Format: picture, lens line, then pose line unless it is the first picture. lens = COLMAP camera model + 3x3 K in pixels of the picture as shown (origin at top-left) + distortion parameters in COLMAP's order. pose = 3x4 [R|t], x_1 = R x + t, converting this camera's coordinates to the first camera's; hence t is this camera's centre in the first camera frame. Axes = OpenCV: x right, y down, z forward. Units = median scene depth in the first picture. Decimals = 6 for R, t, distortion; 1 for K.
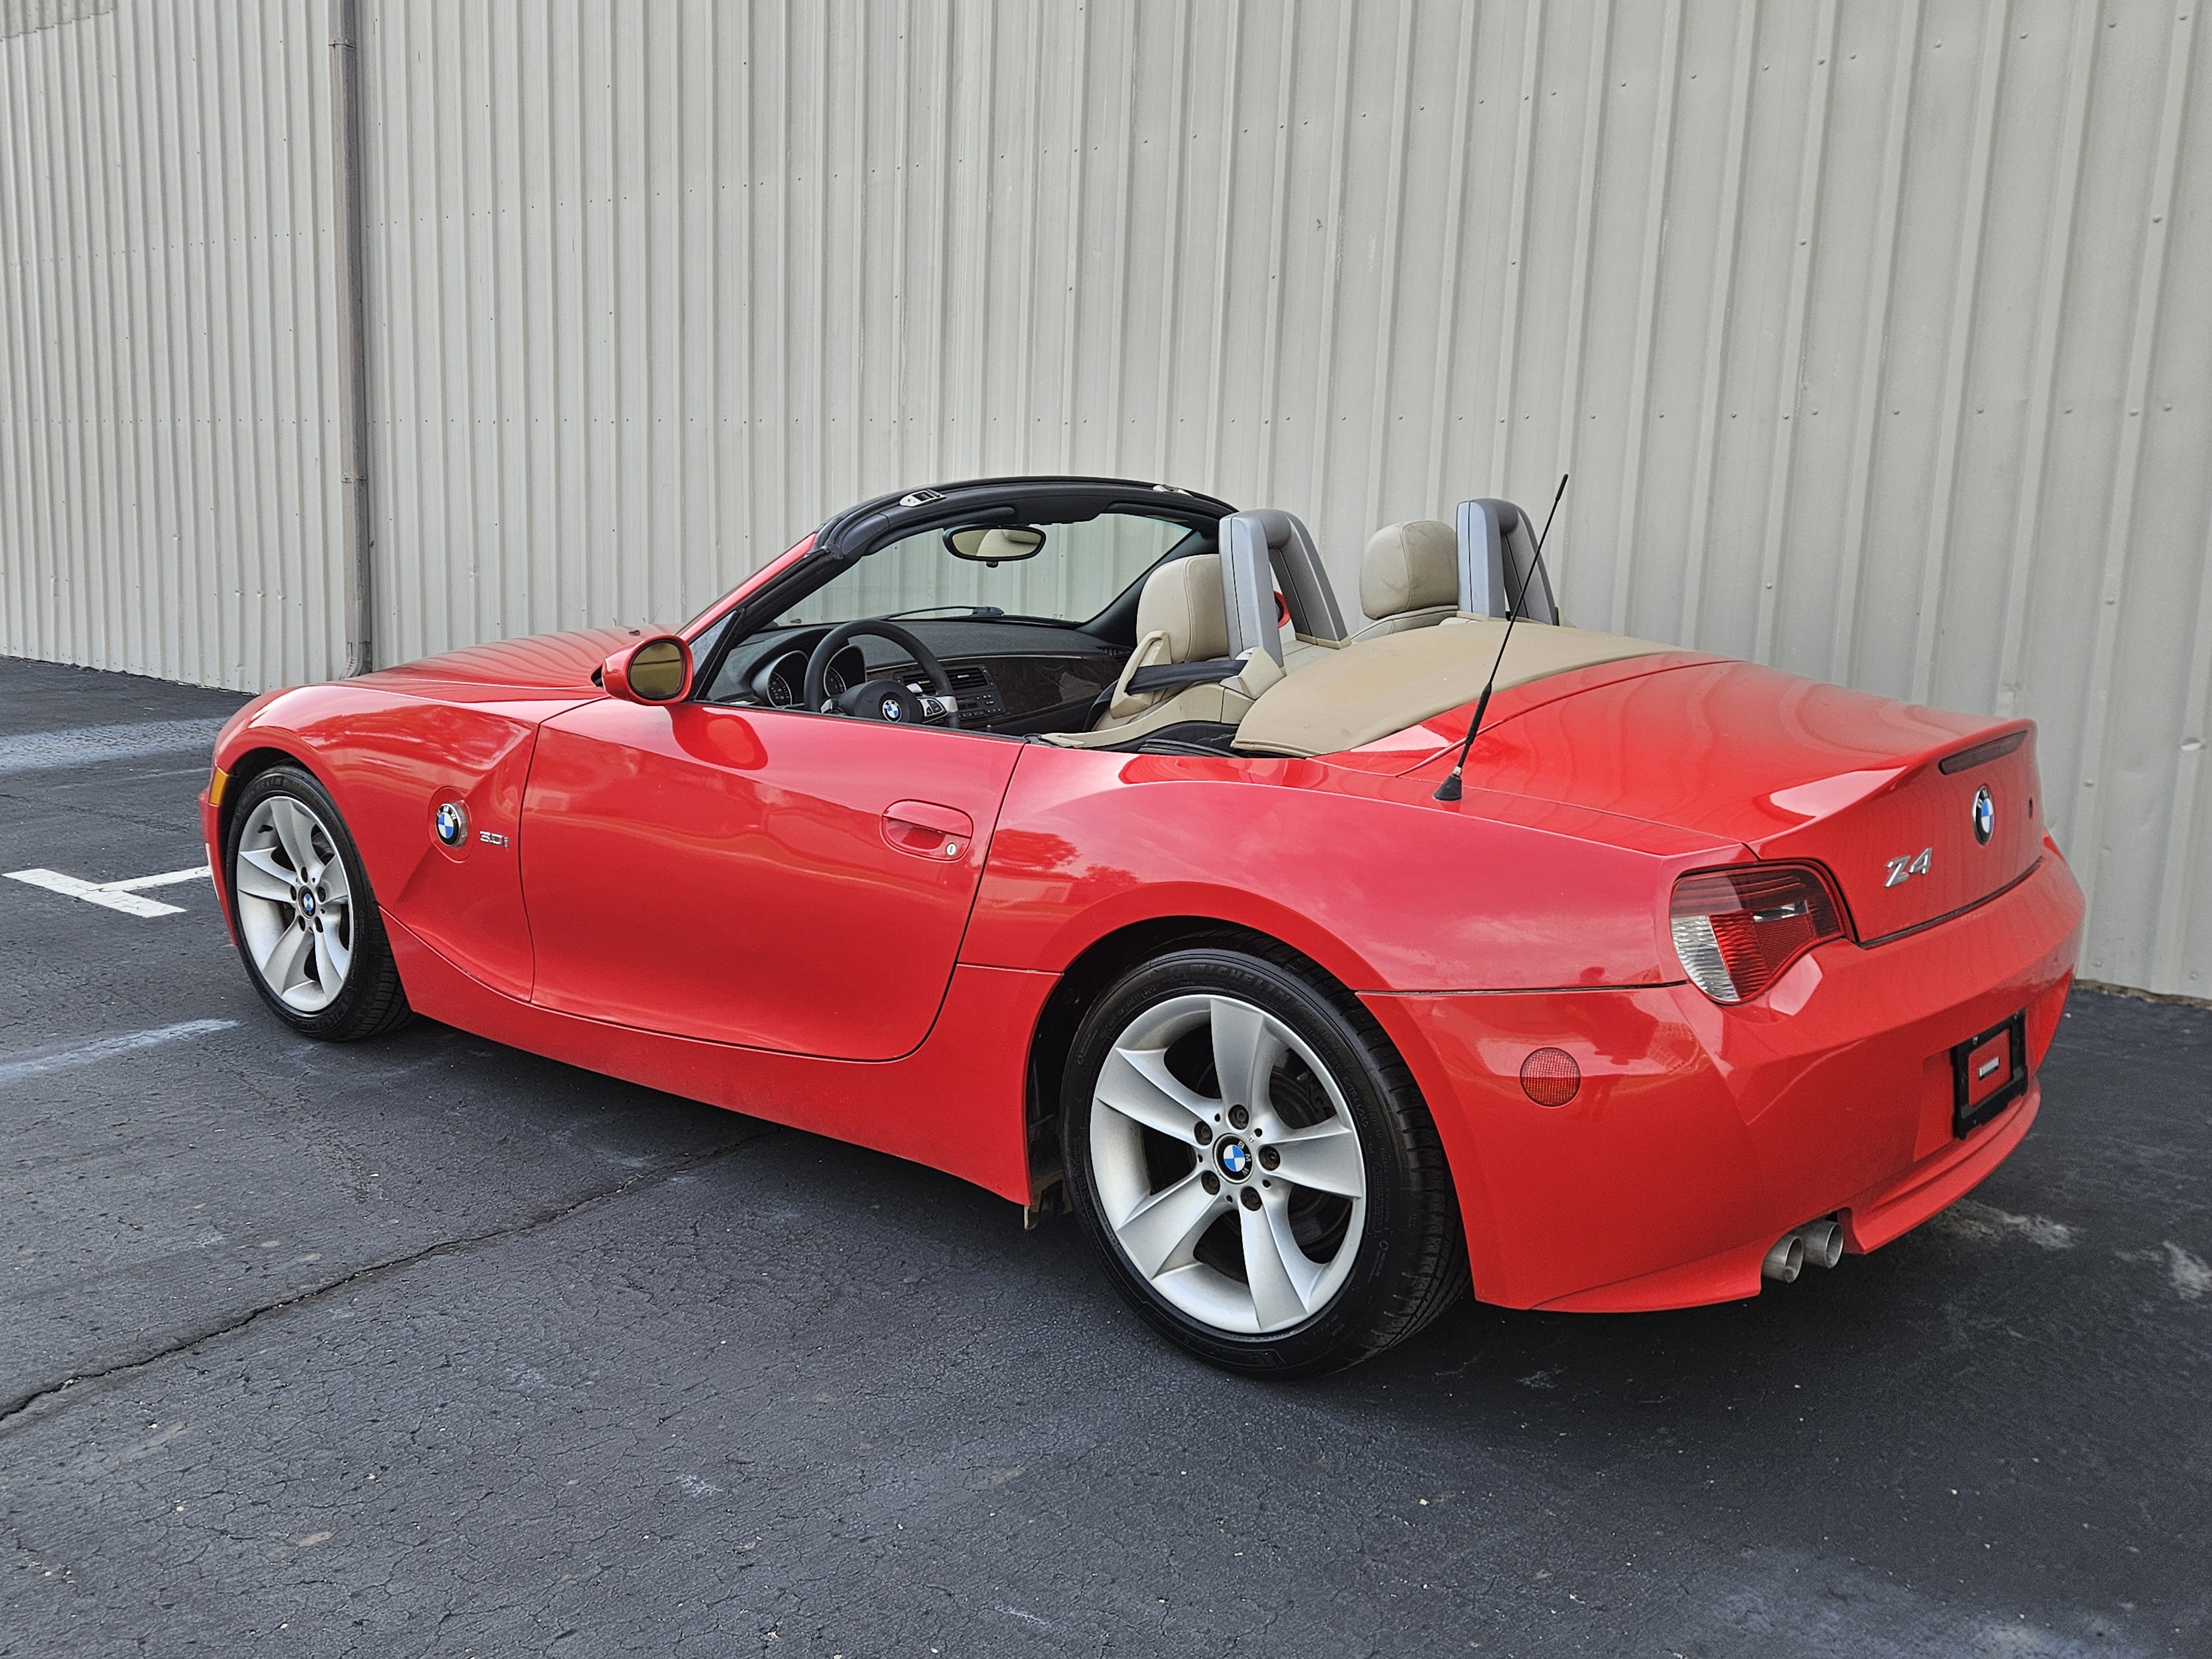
lens RADIAL K [[2039.5, 0, 1080.4], [0, 2039.5, 844.3], [0, 0, 1]] dist [0.050988, 0.000000]
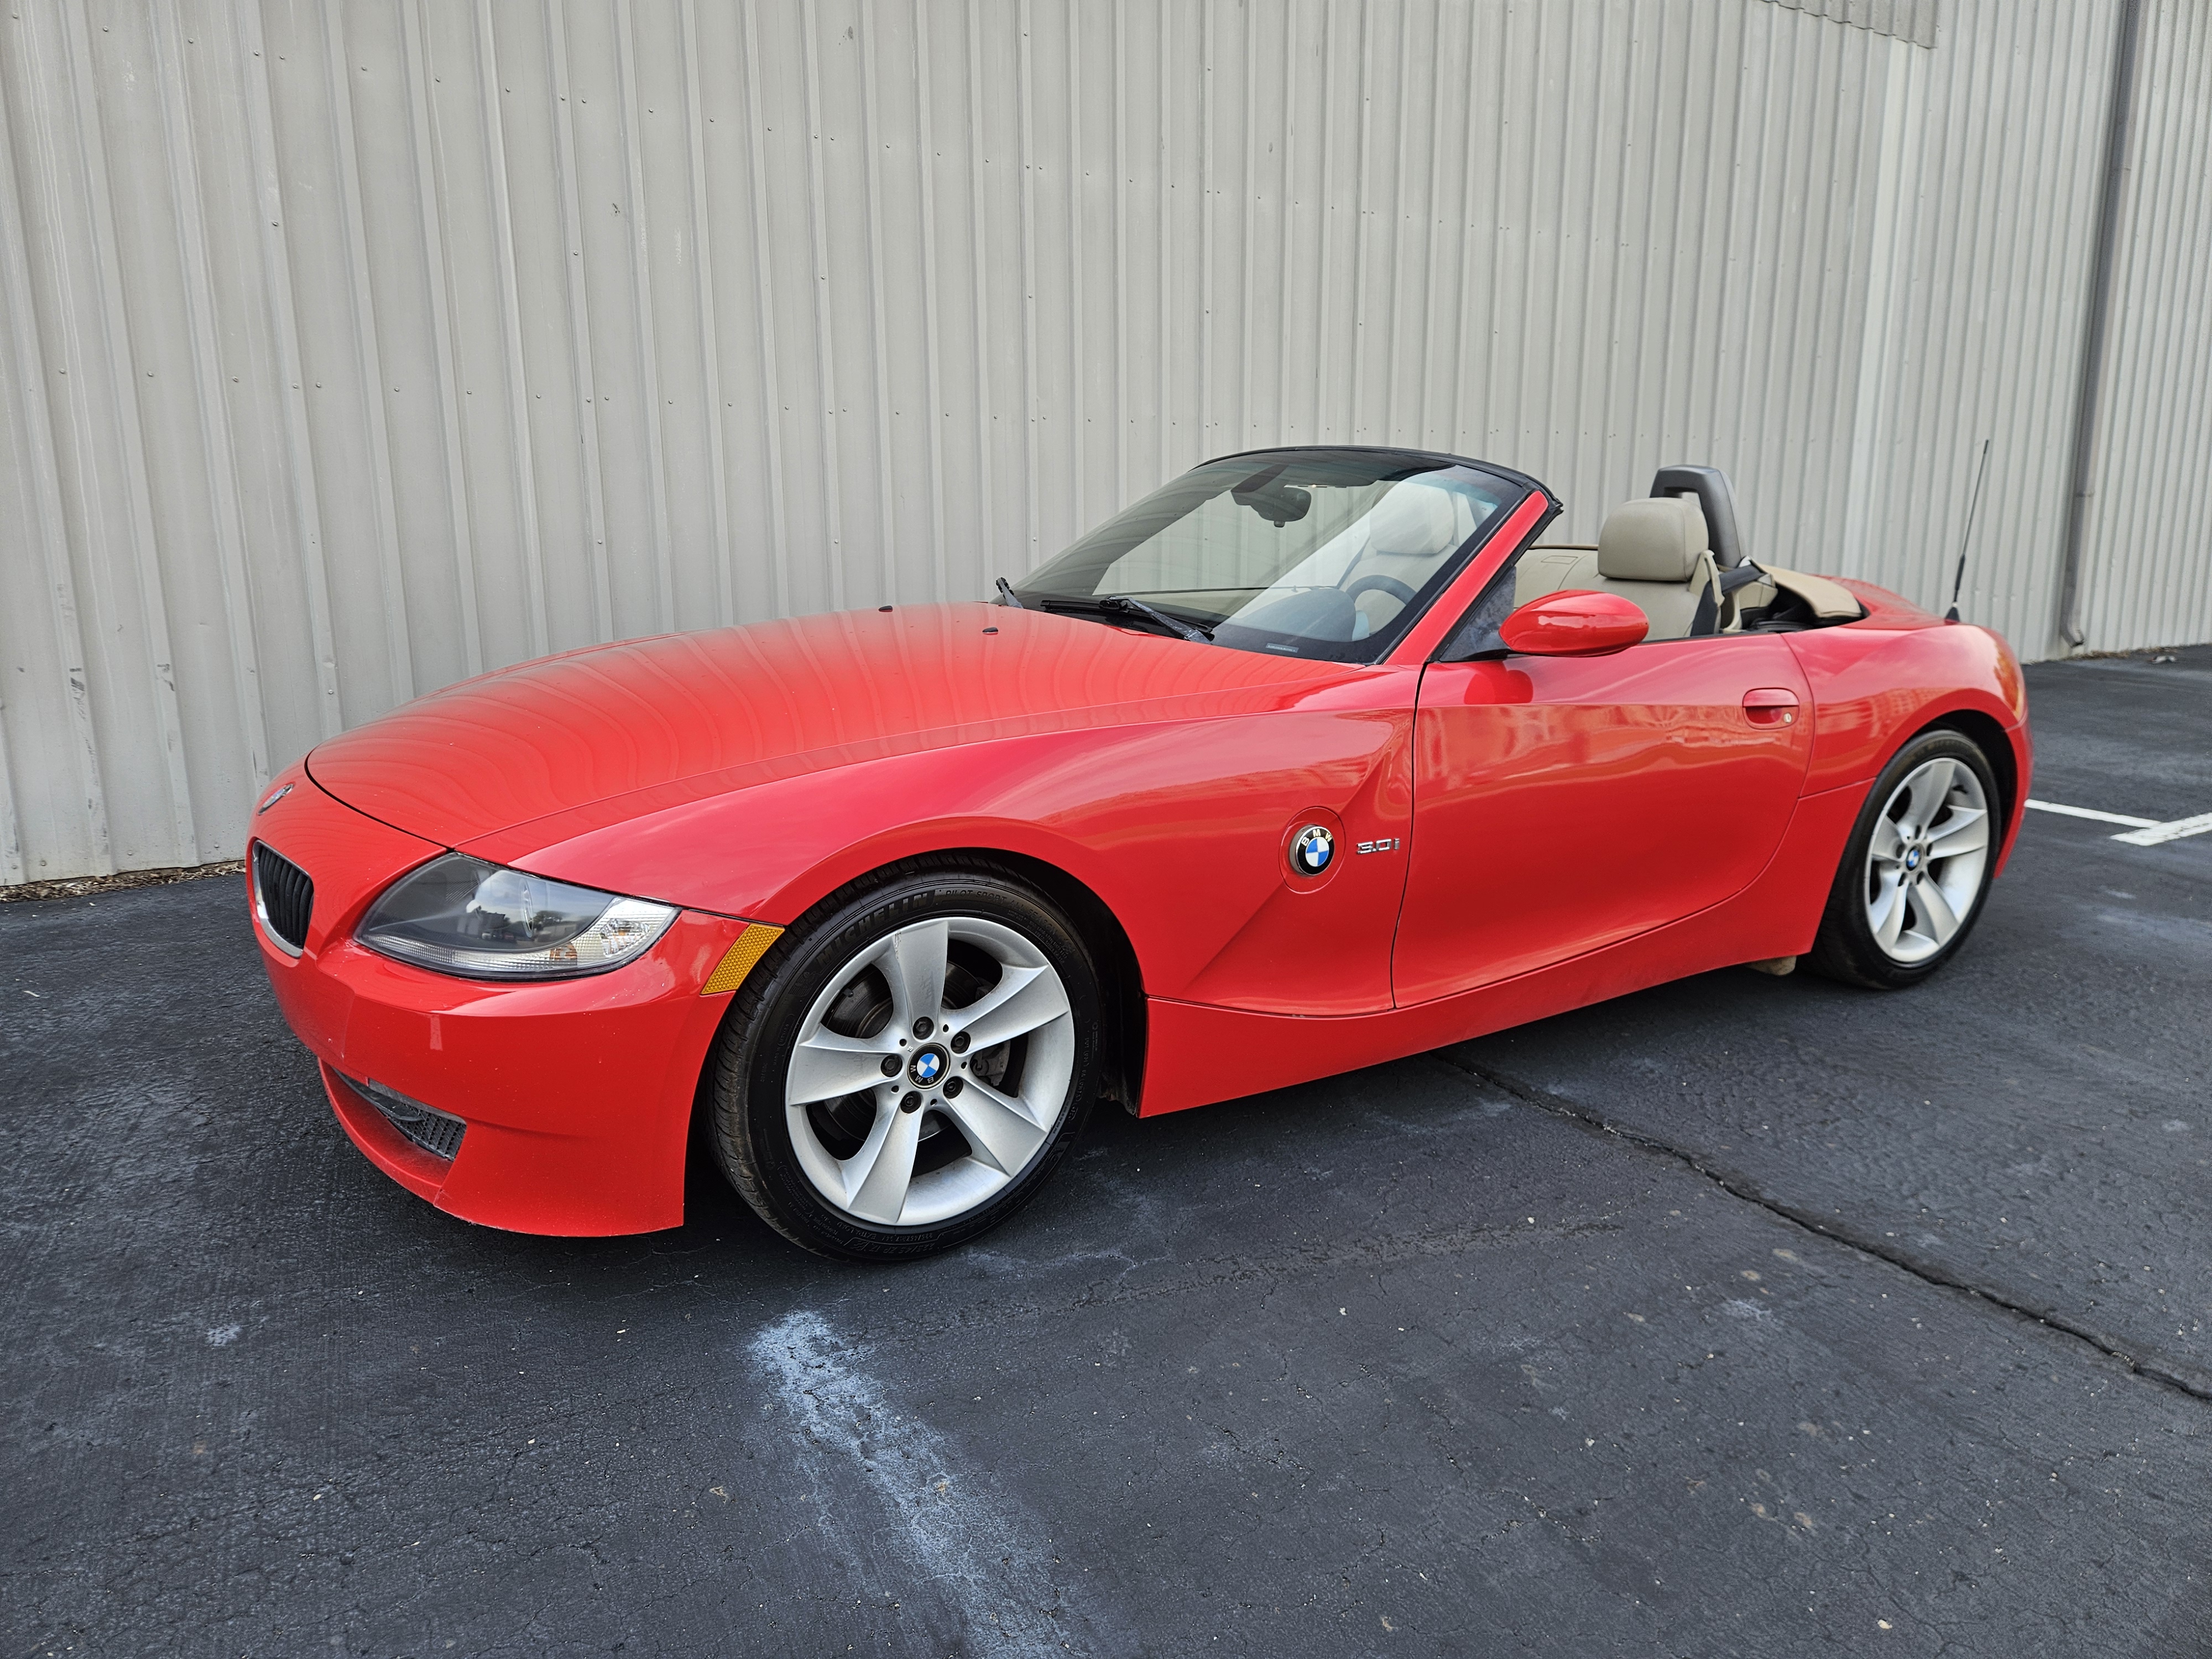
lens RADIAL K [[1475.5, 0, 1079.6], [0, 1475.5, 827.3], [0, 0, 1]] dist [0.071352, -0.059612]
pose [[0.310058, -0.218553, 0.925256, -0.904495], [0.171966, 0.970058, 0.171509, -0.140973], [-0.935036, 0.105935, 0.338358, 0.881308]]
